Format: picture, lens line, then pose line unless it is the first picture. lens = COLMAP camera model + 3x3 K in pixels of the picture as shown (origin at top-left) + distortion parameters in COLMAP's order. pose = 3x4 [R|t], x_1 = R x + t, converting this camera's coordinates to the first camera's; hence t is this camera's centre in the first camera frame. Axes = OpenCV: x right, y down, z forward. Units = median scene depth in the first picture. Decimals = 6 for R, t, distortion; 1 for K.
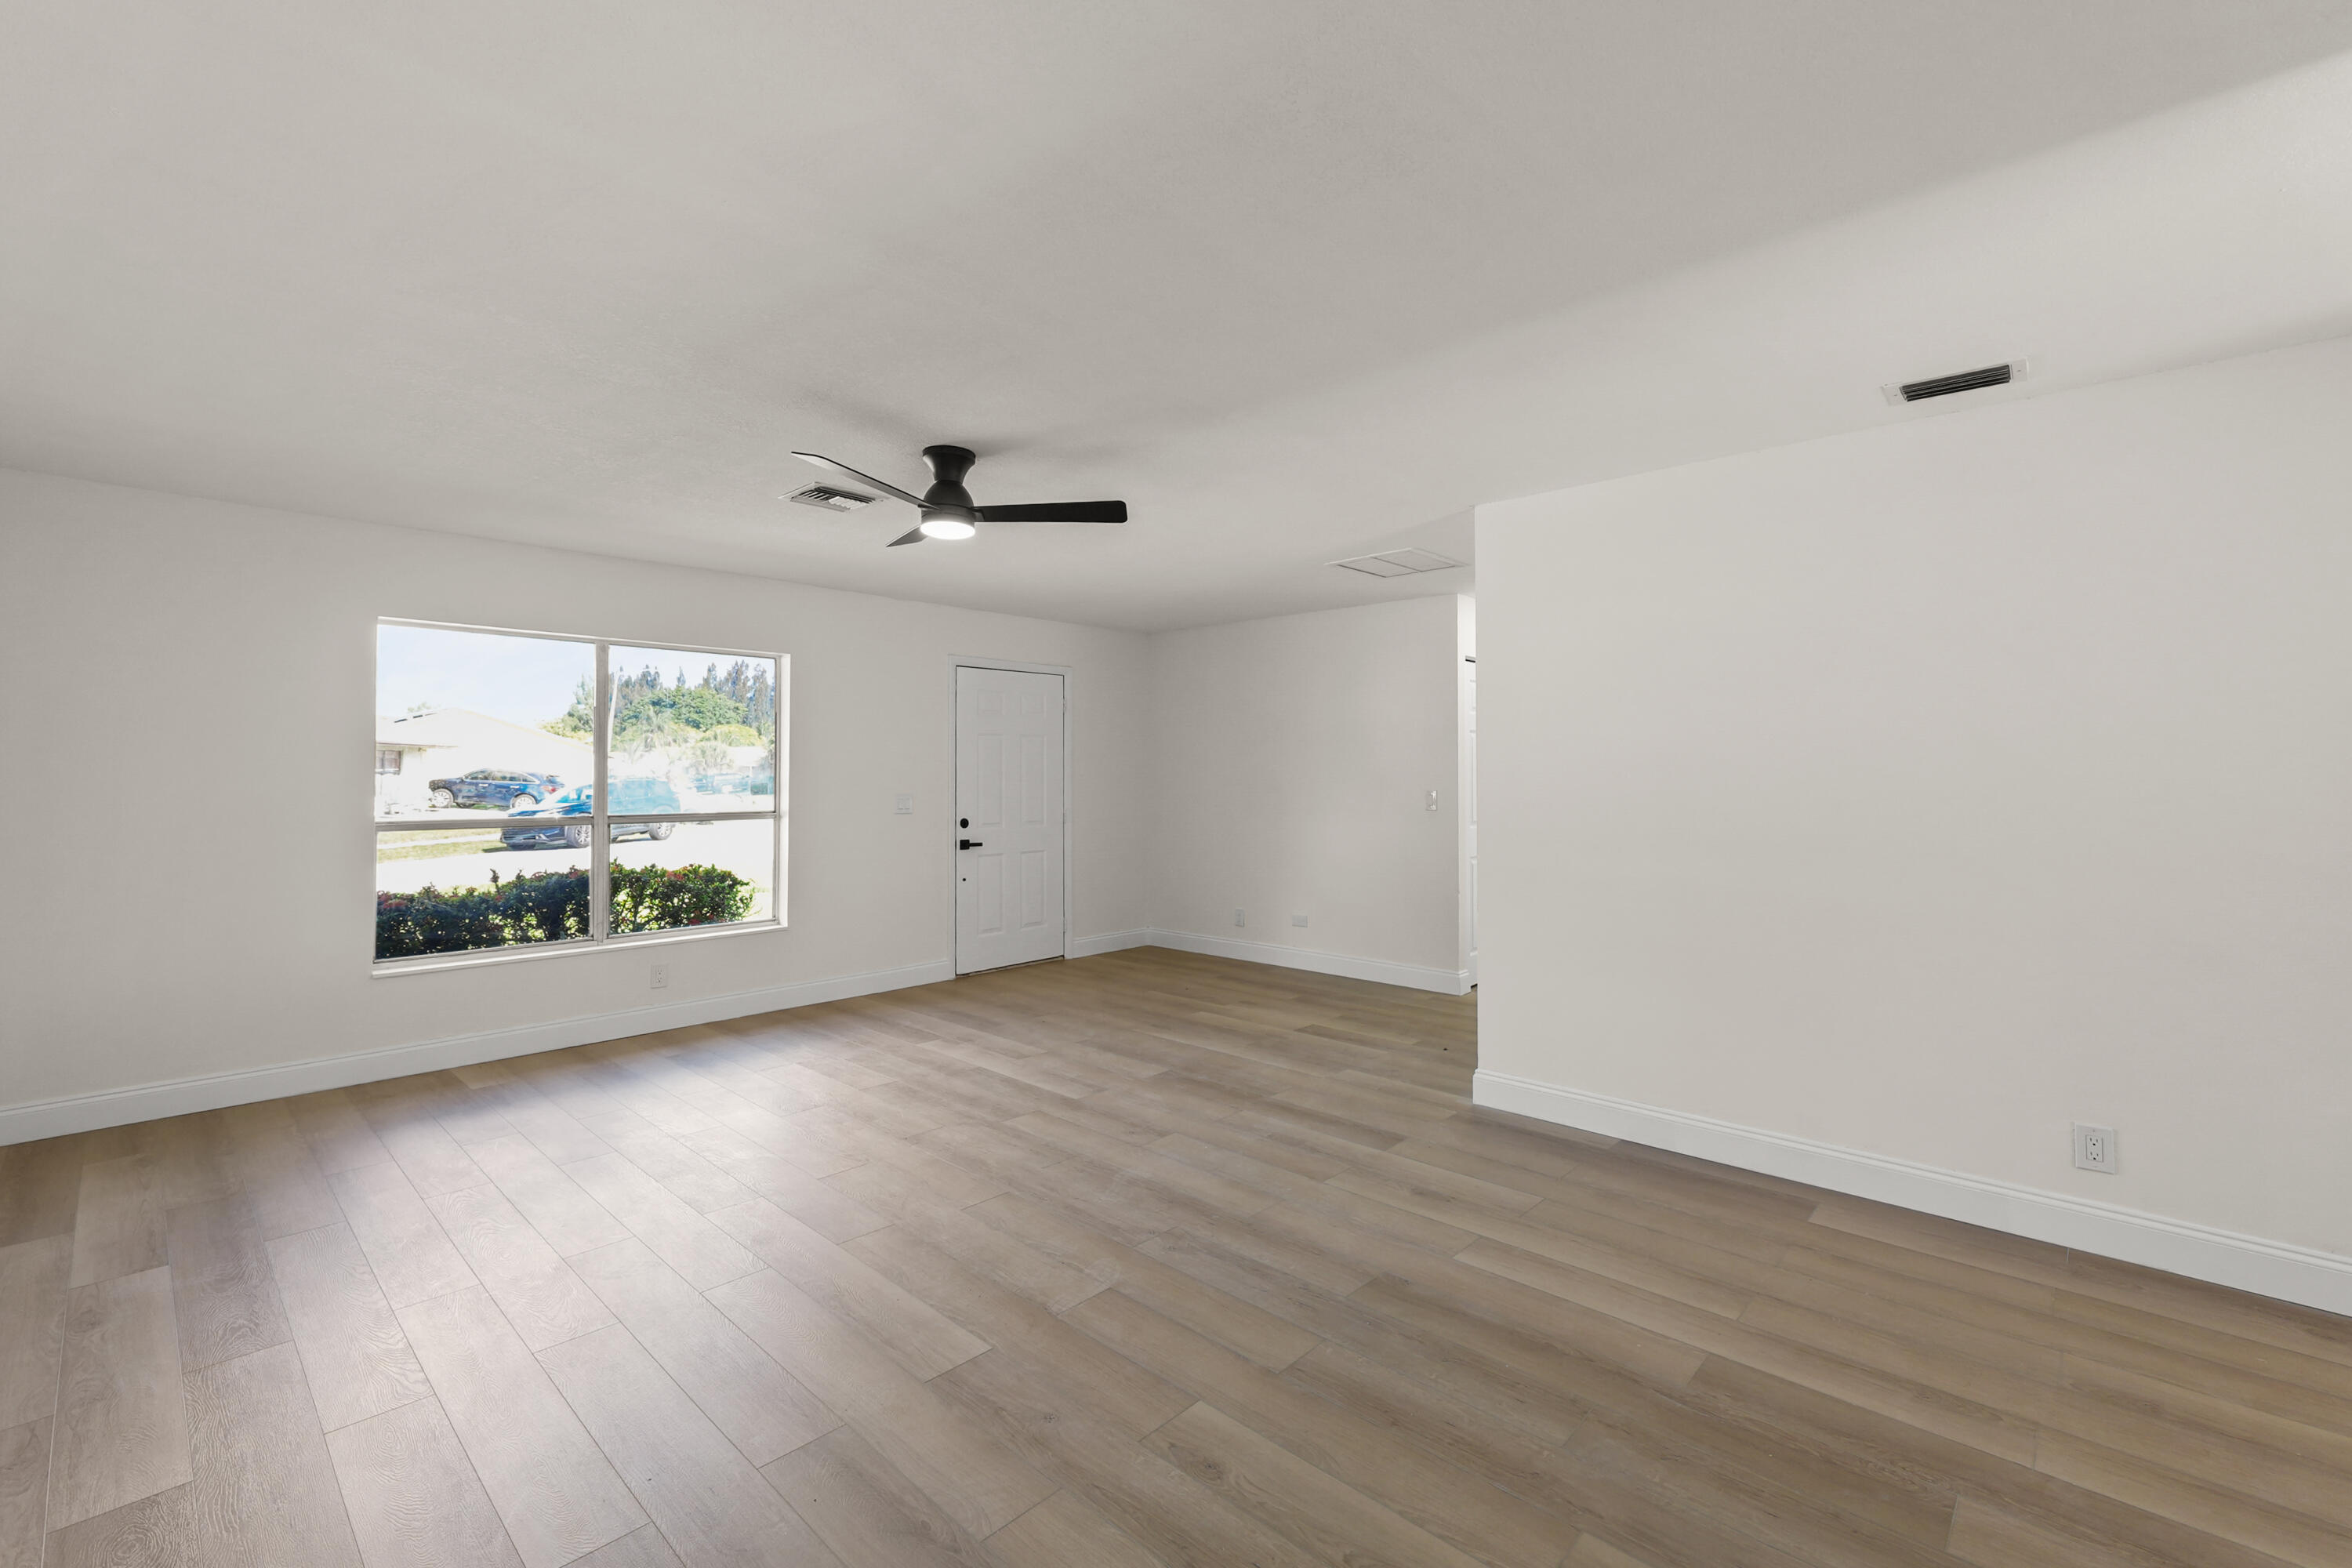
lens RADIAL K [[992.2, 0, 1174.3], [0, 992.2, 777.7], [0, 0, 1]] dist [0.001373, 0.000158]
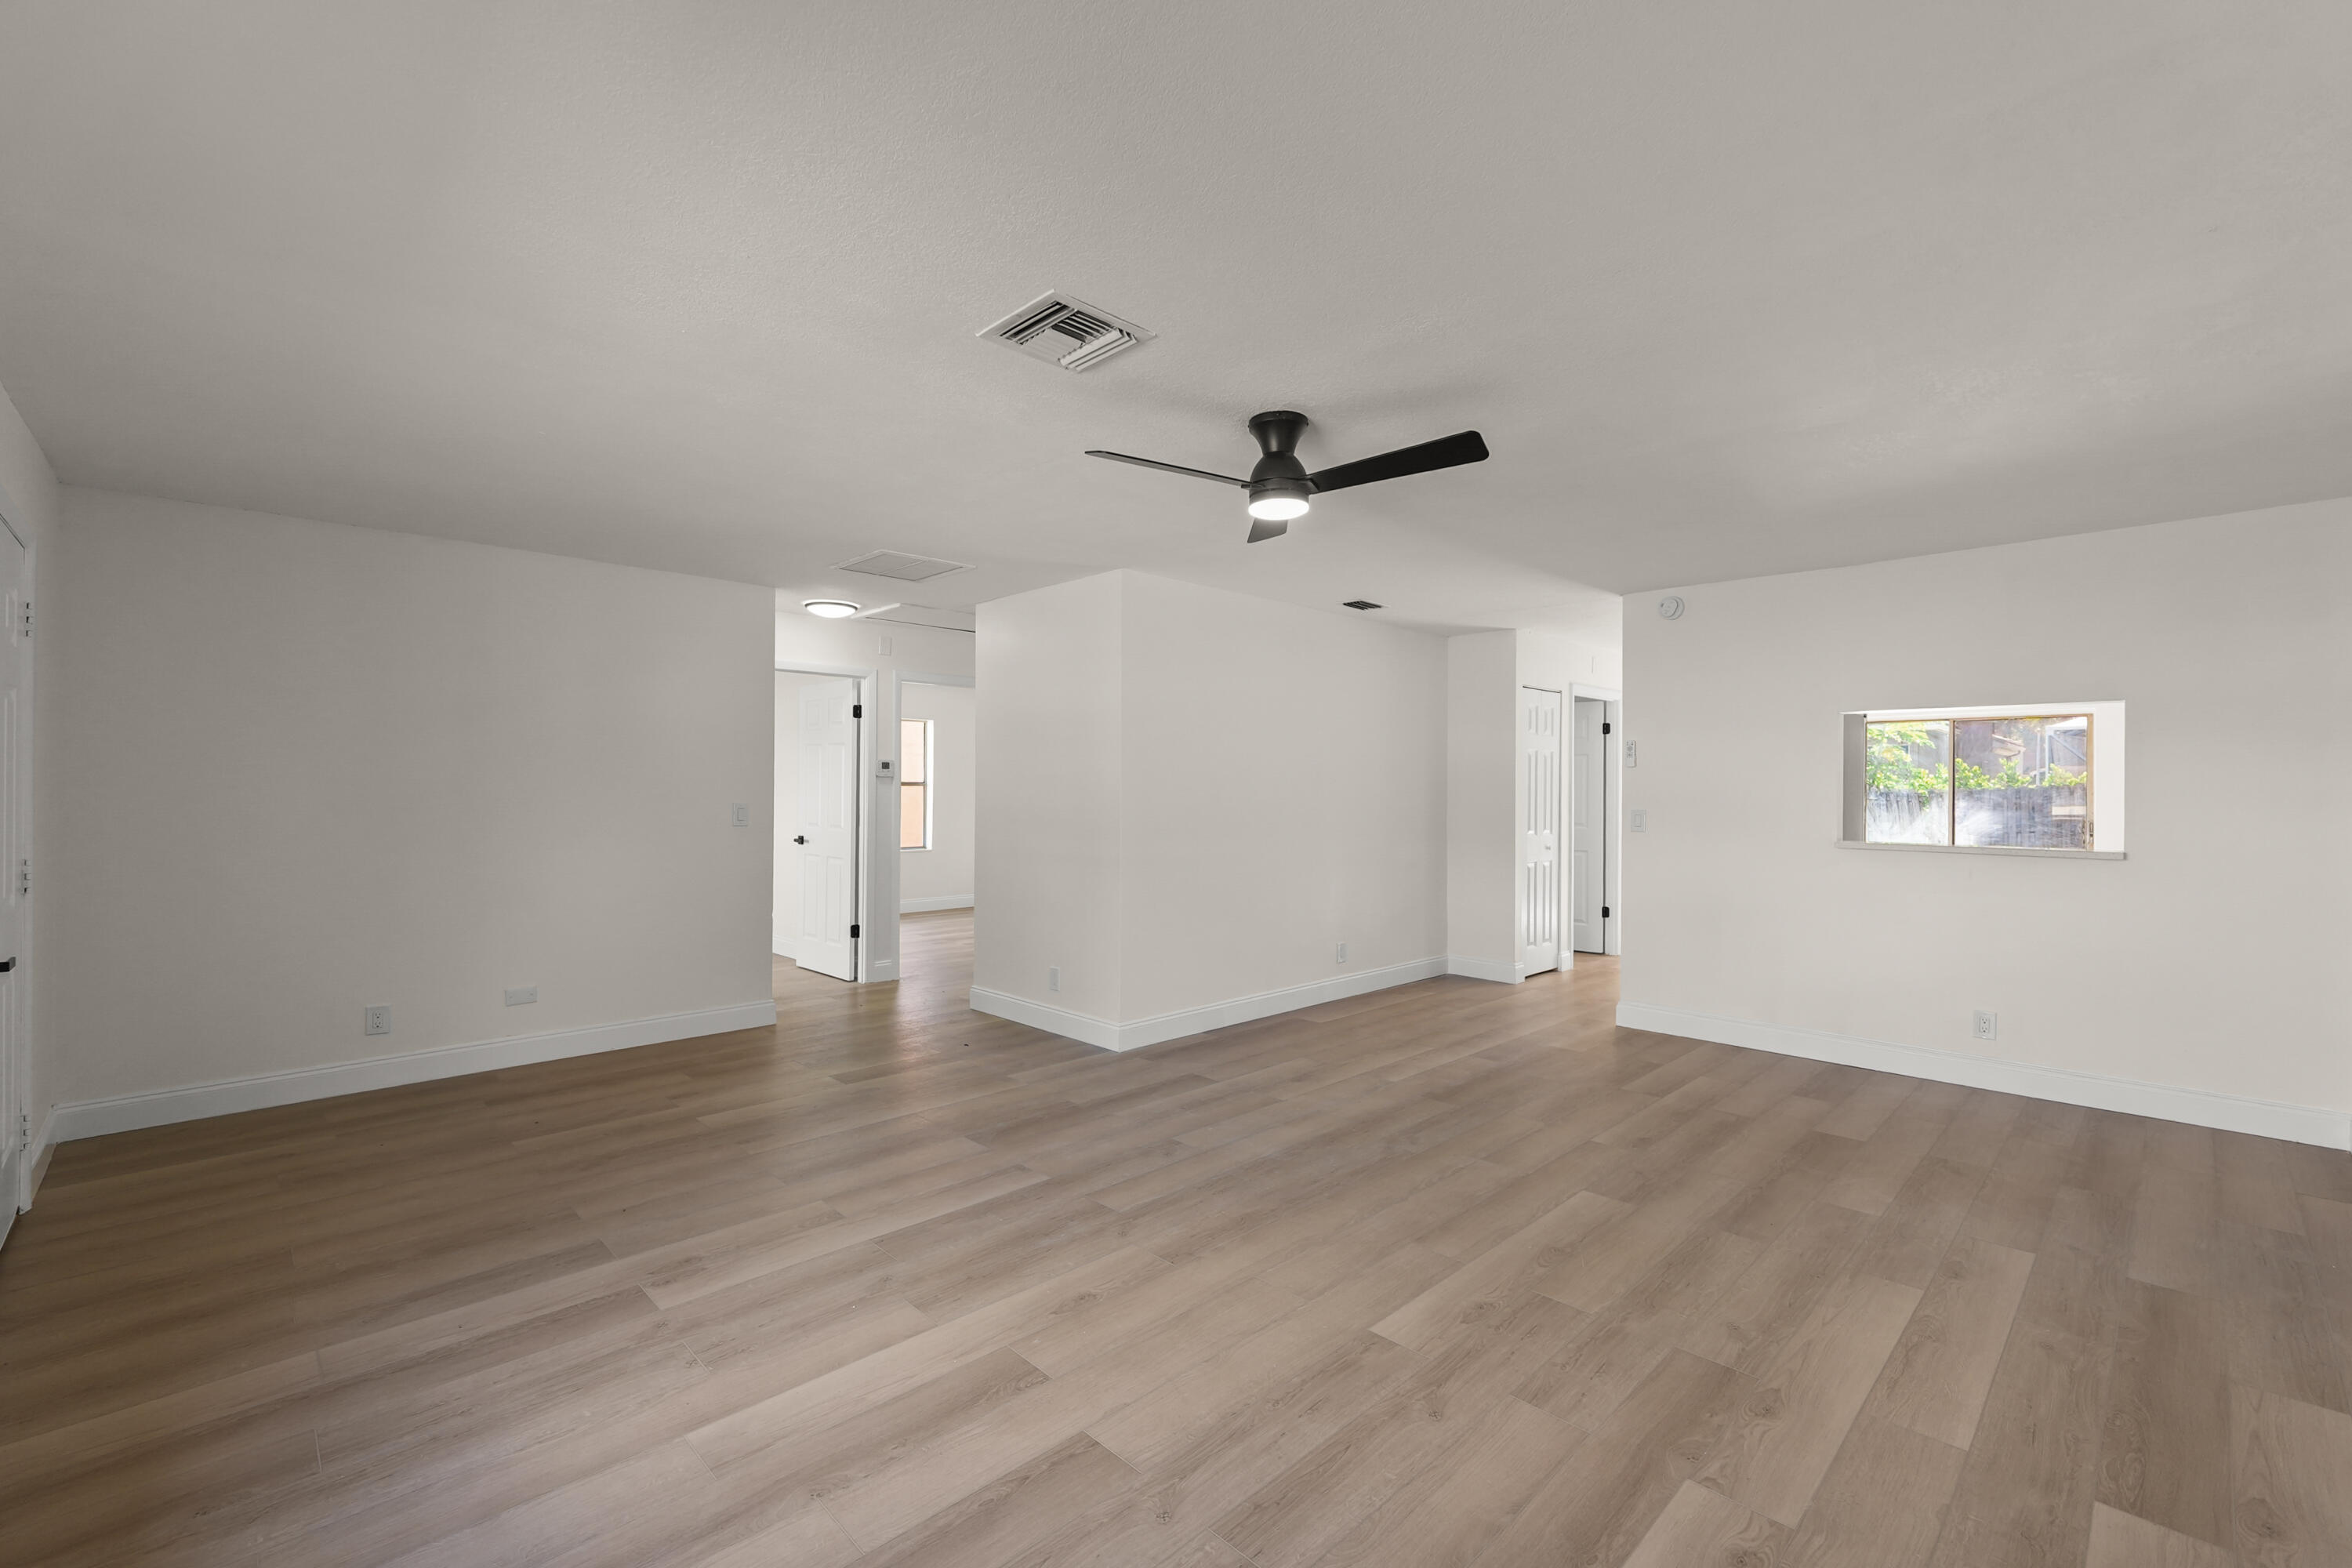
lens RADIAL K [[992.2, 0, 1174.2], [0, 992.2, 786.6], [0, 0, 1]] dist [0.001373, 0.000158]
pose [[0.047785, 0.001851, 0.998856, -1.028677], [-0.001360, 0.999997, -0.001788, -0.004554], [-0.998857, -0.001273, 0.047787, 0.950080]]
